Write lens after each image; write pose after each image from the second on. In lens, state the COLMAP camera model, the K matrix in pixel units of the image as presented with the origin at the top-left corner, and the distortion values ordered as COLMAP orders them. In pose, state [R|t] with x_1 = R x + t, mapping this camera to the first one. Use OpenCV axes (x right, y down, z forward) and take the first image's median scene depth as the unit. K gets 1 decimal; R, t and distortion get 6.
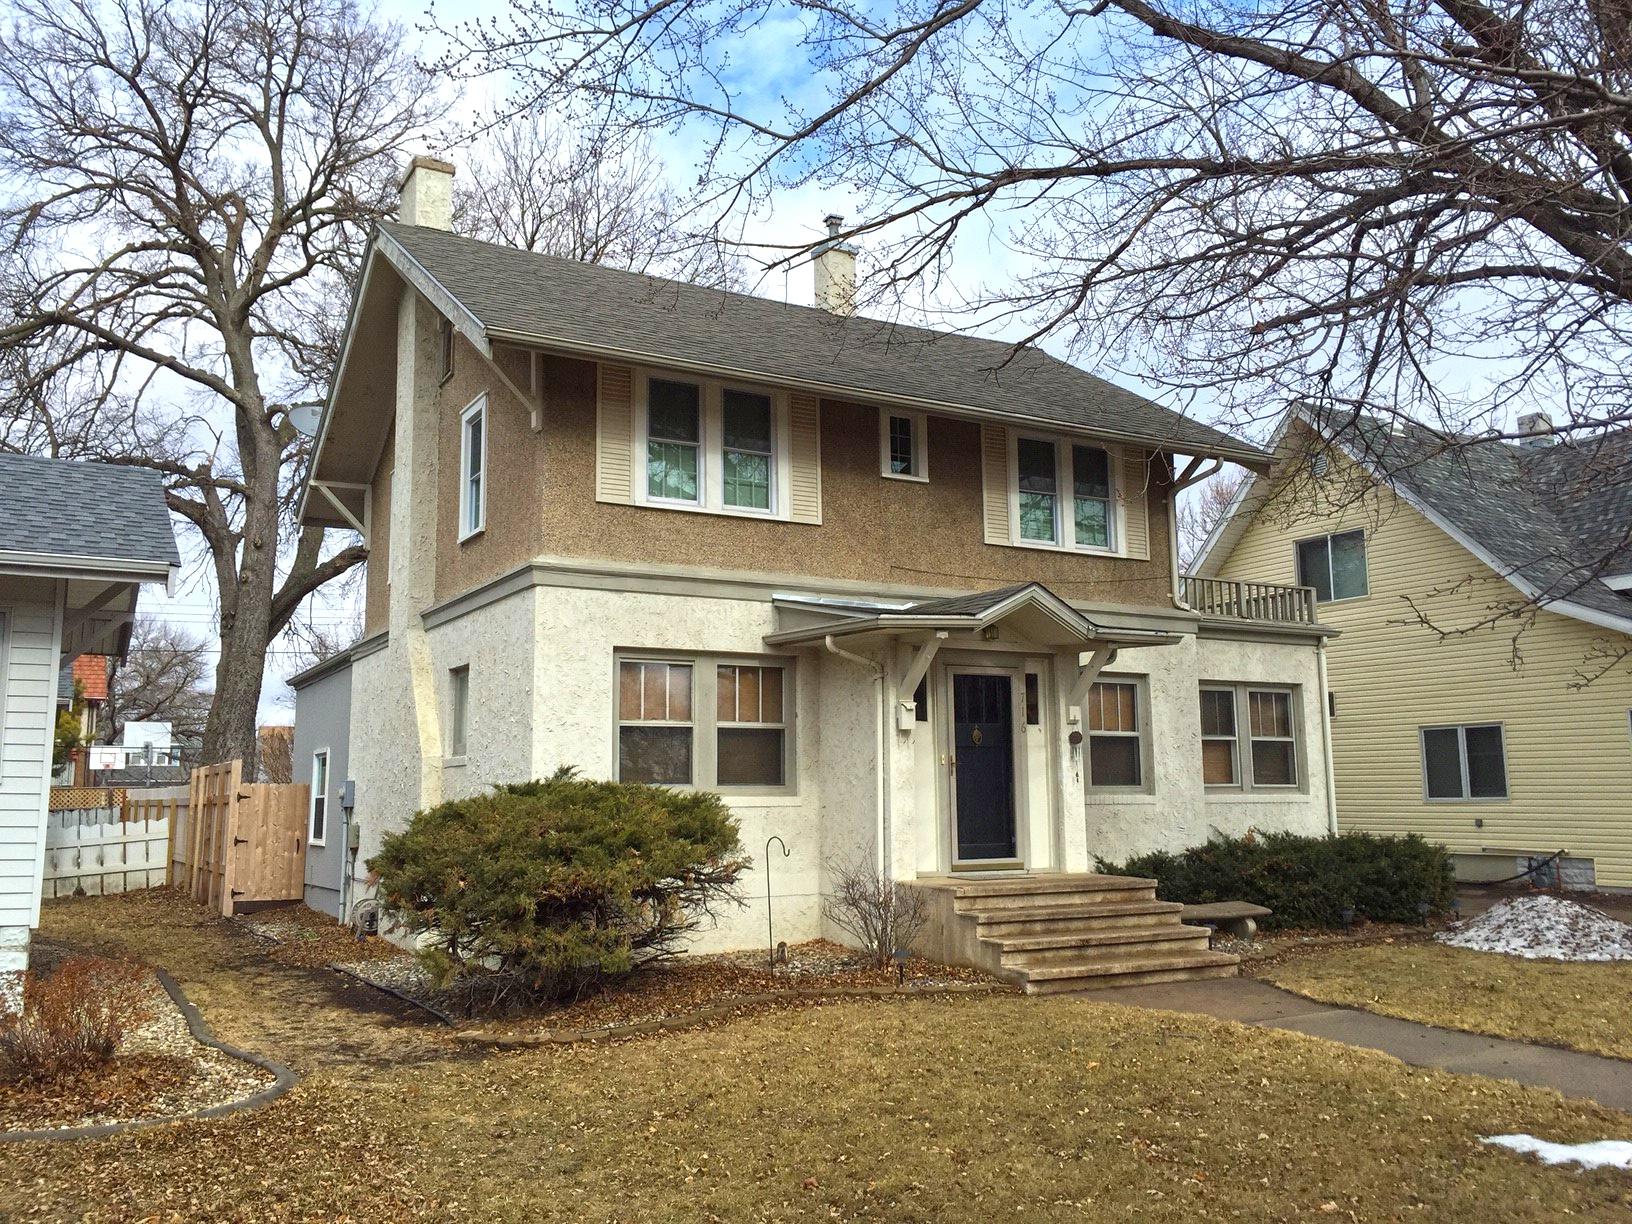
lens RADIAL K [[1402.2, 0, 808.7], [0, 1402.2, 606.1], [0, 0, 1]] dist [0.050950, -0.029228]
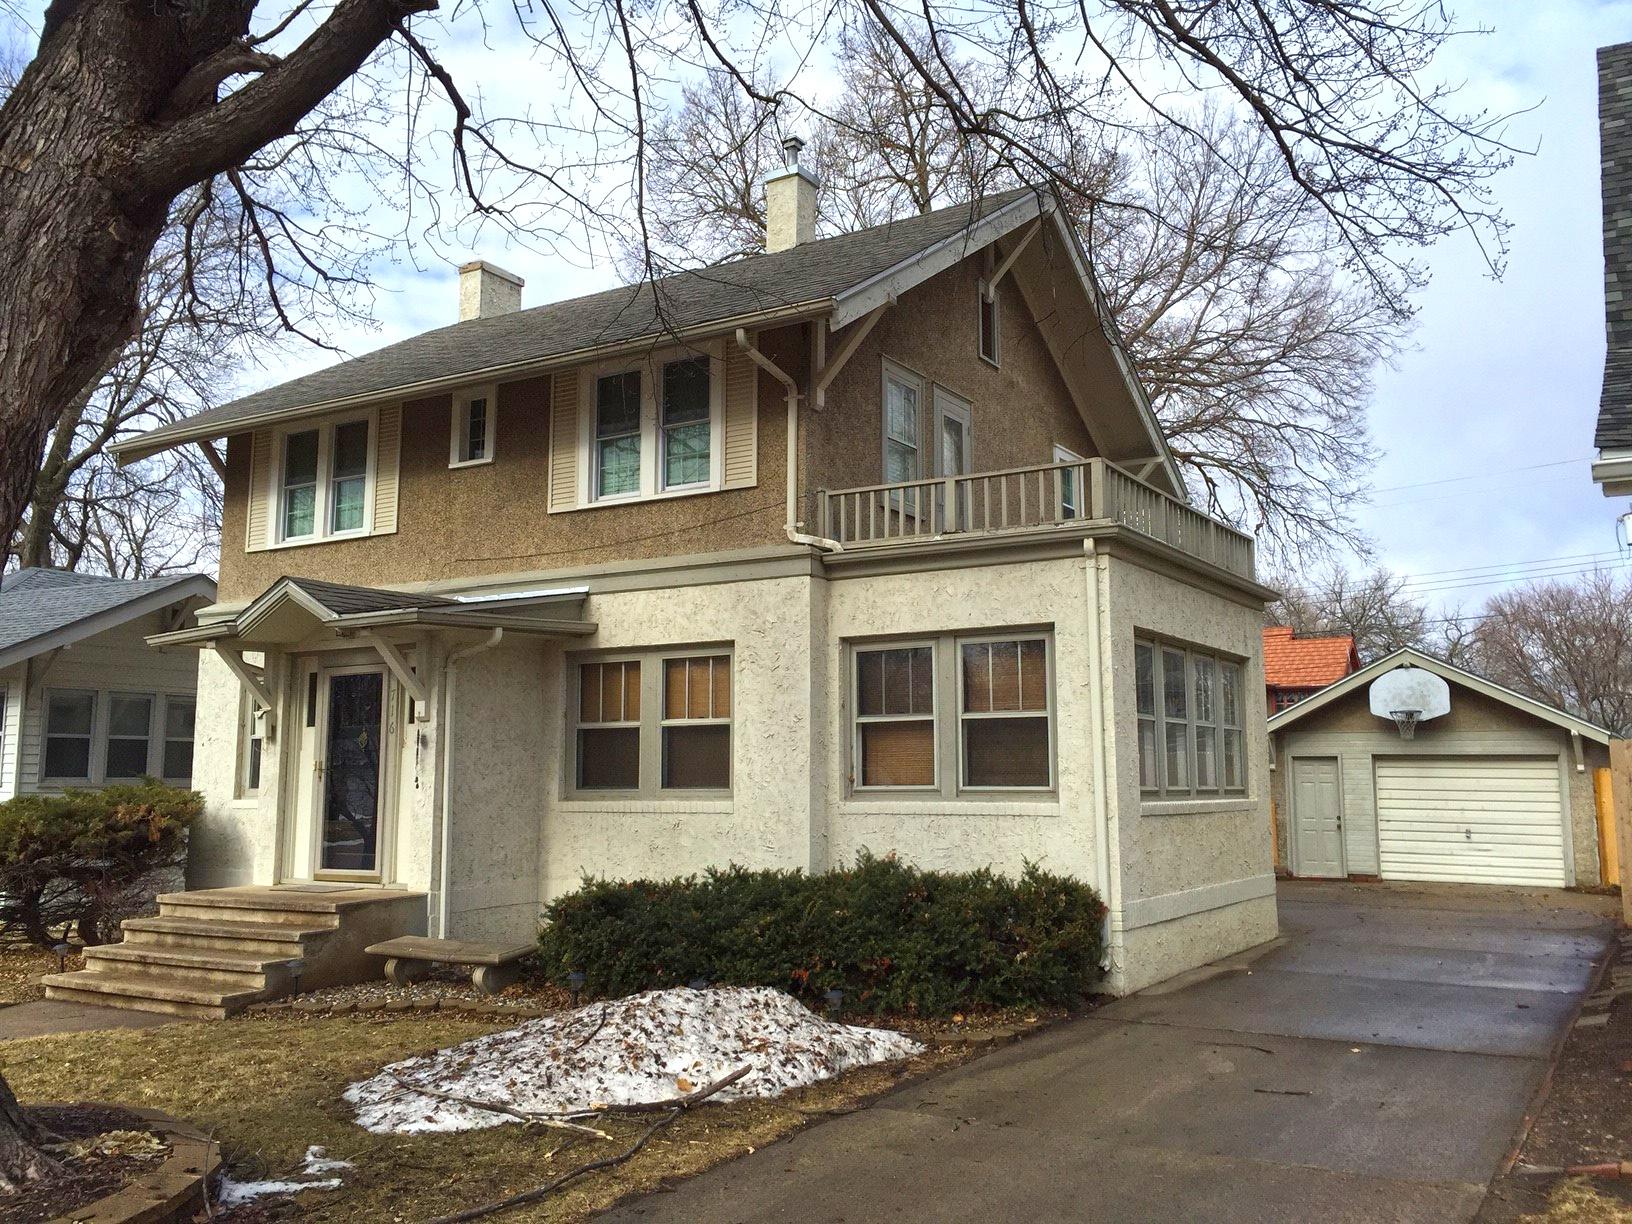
lens RADIAL K [[1402.2, 0, 818.7], [0, 1402.2, 612.4], [0, 0, 1]] dist [0.050950, -0.029228]
pose [[0.480734, -0.103577, -0.870728, 1.019987], [0.116402, 0.991749, -0.053707, 0.088047], [0.869106, -0.075535, 0.488824, 0.753447]]
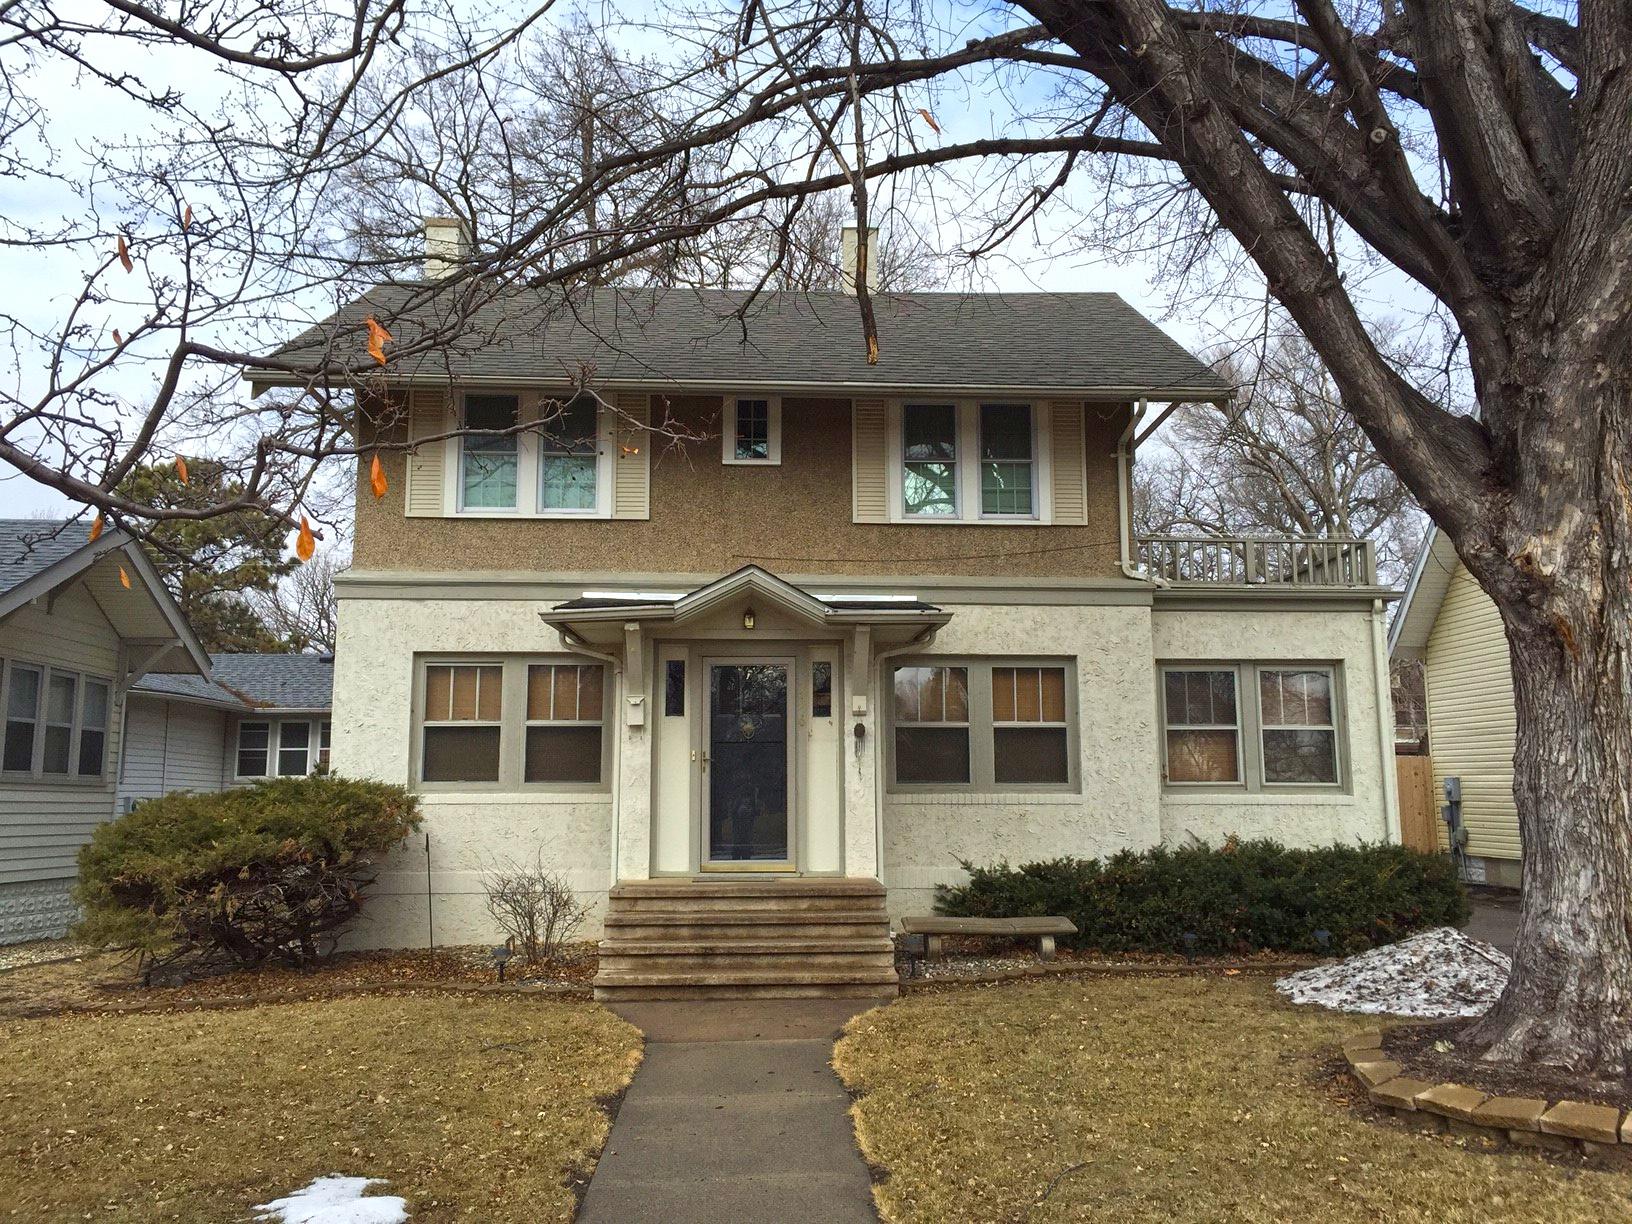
lens RADIAL K [[1402.2, 0, 818.5], [0, 1402.2, 613.7], [0, 0, 1]] dist [0.050950, -0.029228]
pose [[0.891694, -0.055737, -0.449194, 0.547892], [0.056168, 0.998345, -0.012377, 0.026834], [0.449140, -0.014193, 0.893349, 0.167914]]
